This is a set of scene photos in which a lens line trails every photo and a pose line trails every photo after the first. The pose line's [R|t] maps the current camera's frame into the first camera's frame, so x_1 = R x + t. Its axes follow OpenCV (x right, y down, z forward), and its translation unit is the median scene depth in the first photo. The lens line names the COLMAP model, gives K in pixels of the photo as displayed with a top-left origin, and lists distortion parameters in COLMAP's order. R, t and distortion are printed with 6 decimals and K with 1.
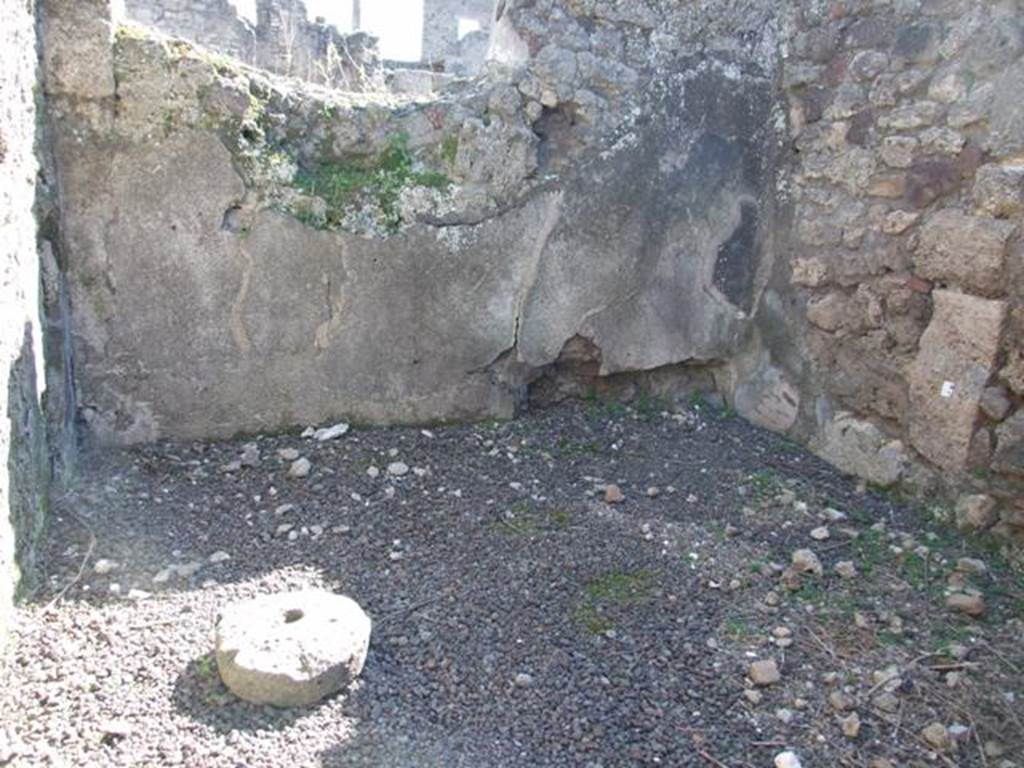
lens RADIAL K [[812.1, 0, 515.7], [0, 812.1, 376.4], [0, 0, 1]] dist [-0.063978, 0.052517]
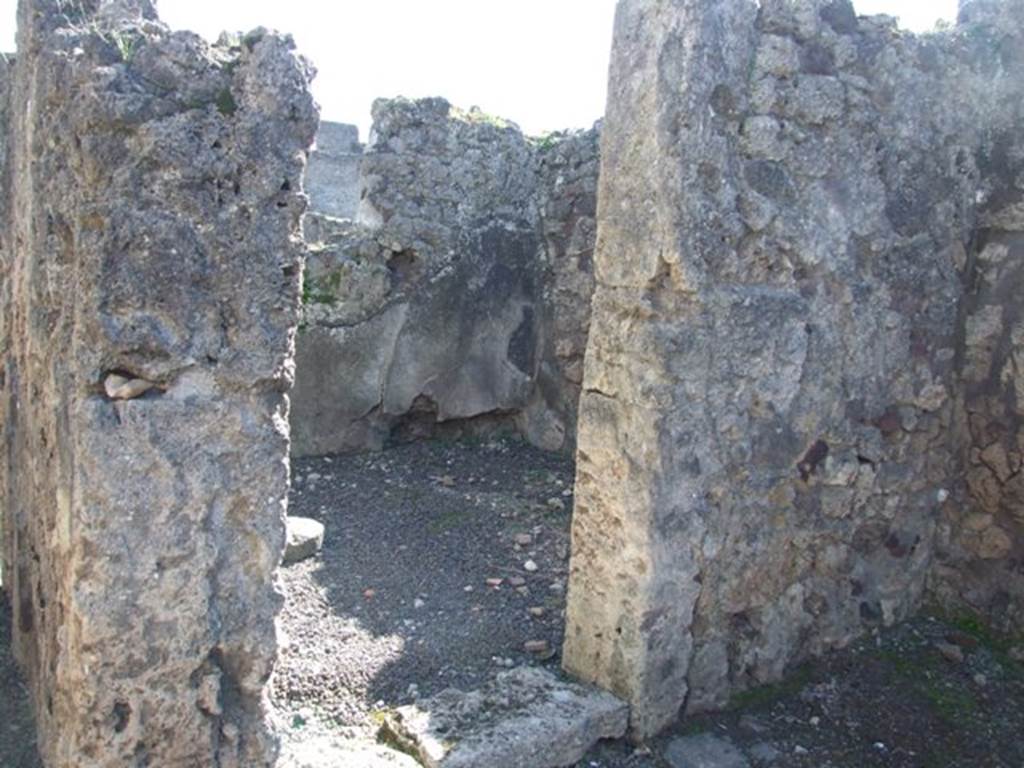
lens RADIAL K [[812.1, 0, 509.5], [0, 812.1, 373.8], [0, 0, 1]] dist [-0.063978, 0.052517]
pose [[0.981886, -0.041771, 0.184809, -0.045287], [0.064860, 0.990566, -0.120712, 0.112511], [-0.178023, 0.130512, 0.975333, -0.566366]]
